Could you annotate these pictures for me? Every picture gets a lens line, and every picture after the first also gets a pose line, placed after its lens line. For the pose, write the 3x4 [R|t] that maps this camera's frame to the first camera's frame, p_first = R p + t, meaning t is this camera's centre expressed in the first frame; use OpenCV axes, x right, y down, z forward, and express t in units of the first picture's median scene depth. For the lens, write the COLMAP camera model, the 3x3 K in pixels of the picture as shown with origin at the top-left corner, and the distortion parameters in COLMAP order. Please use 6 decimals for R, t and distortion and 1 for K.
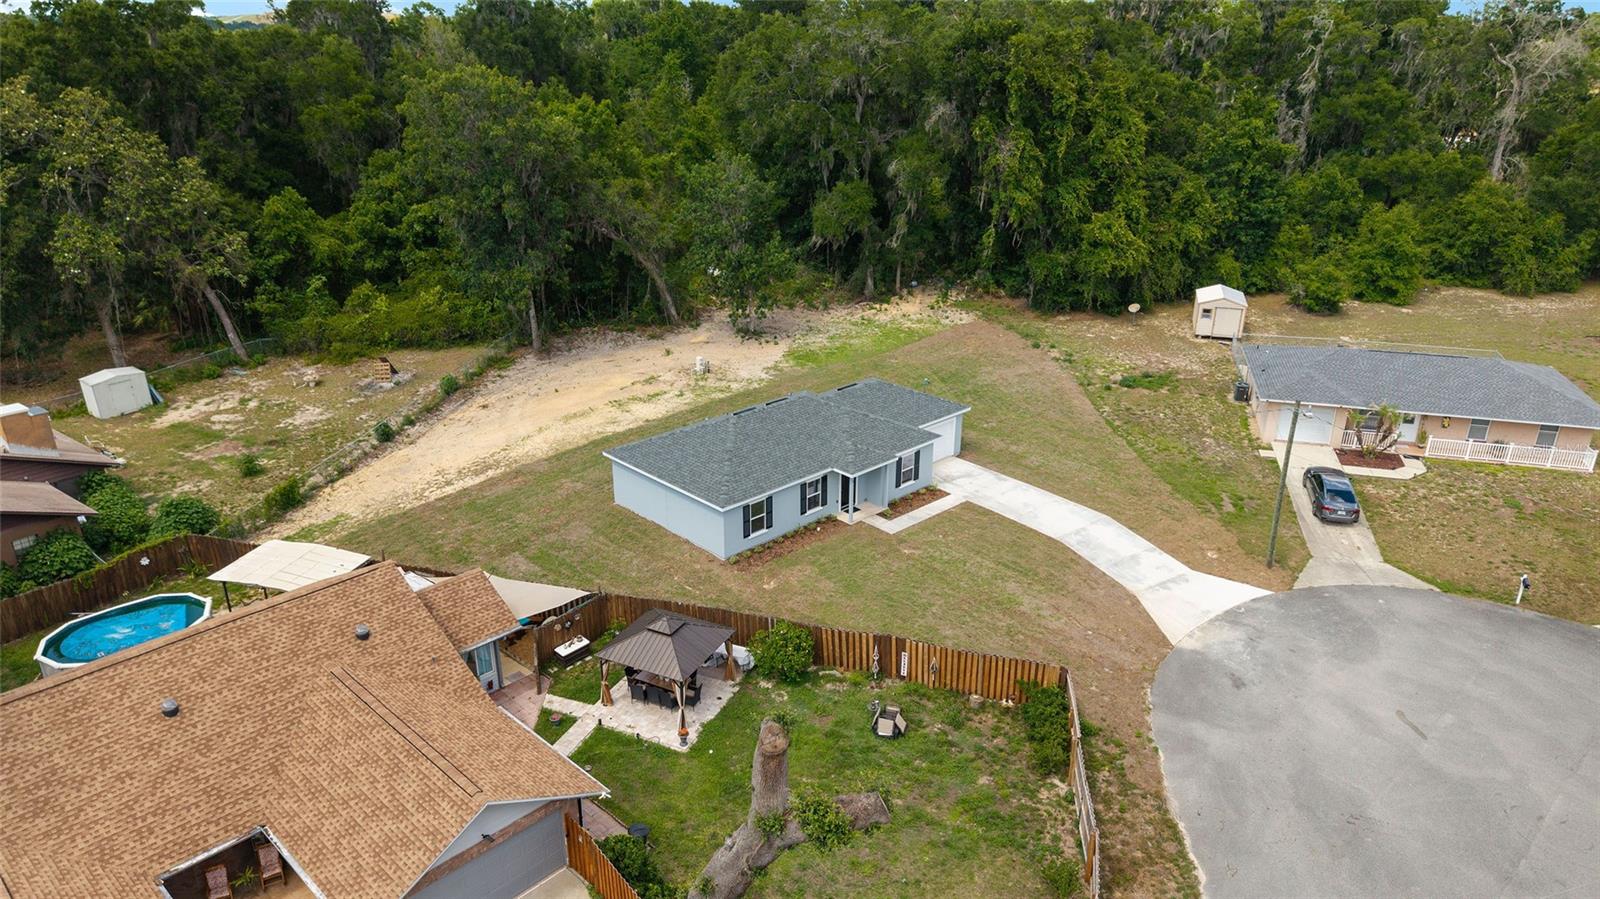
lens RADIAL K [[1073.2, 0, 800.0], [0, 1073.2, 449.5], [0, 0, 1]] dist [0.012562, -0.004987]
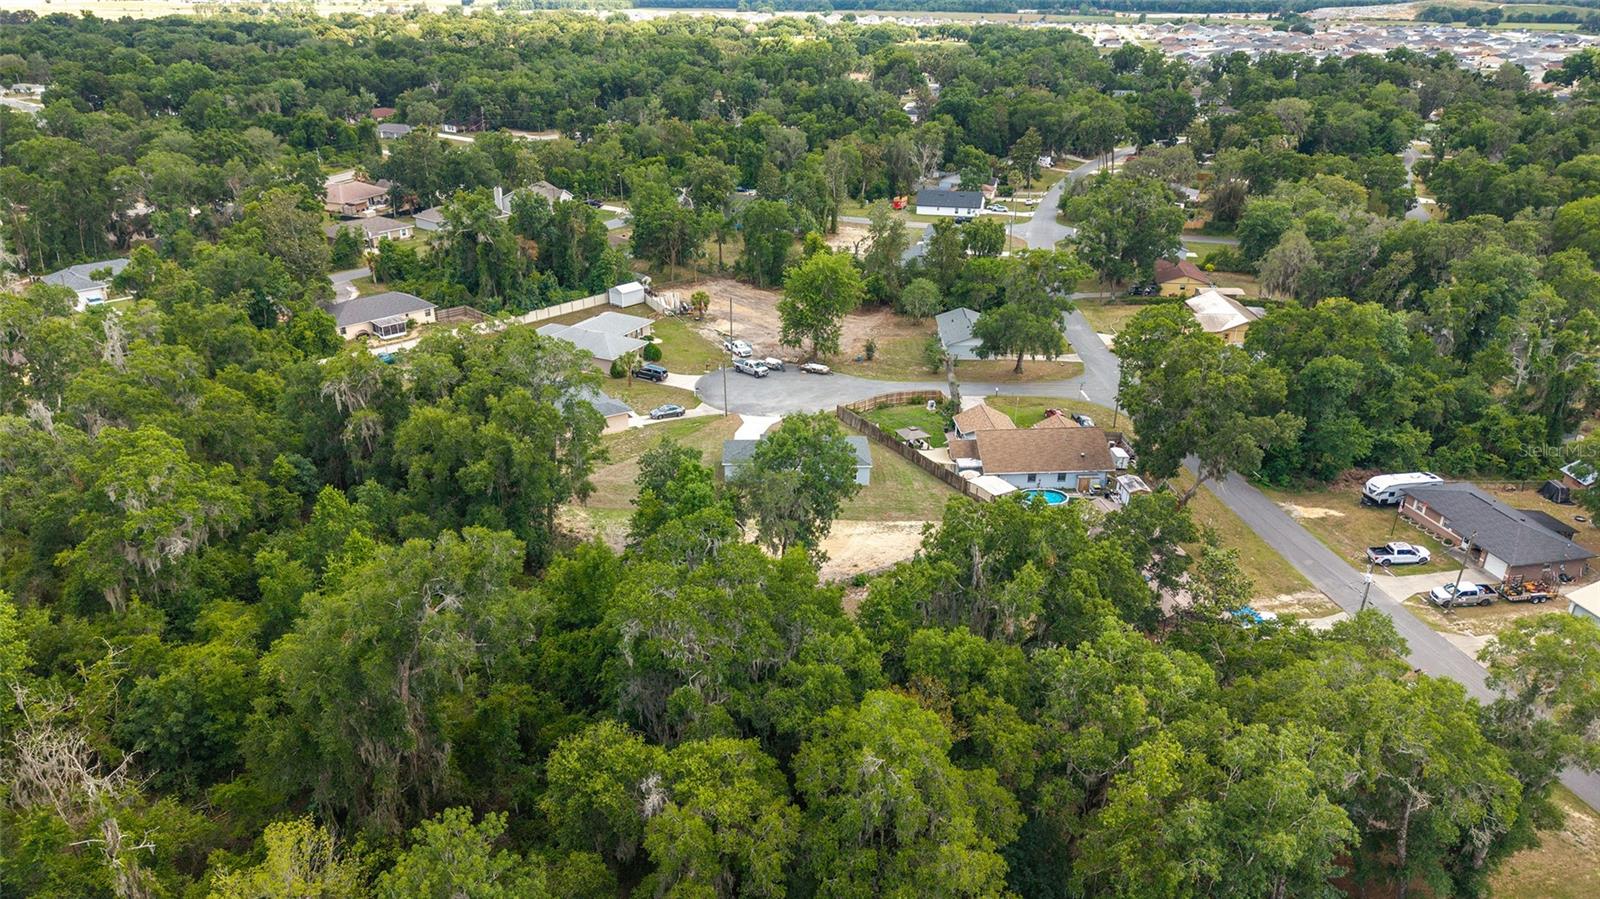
lens RADIAL K [[1079.2, 0, 800.0], [0, 1079.2, 449.5], [0, 0, 1]] dist [0.005615, -0.002018]
pose [[-0.739297, -0.277399, 0.613587, -1.244121], [0.245179, 0.737771, 0.628953, -1.288807], [-0.627158, 0.615422, -0.477420, 1.783066]]
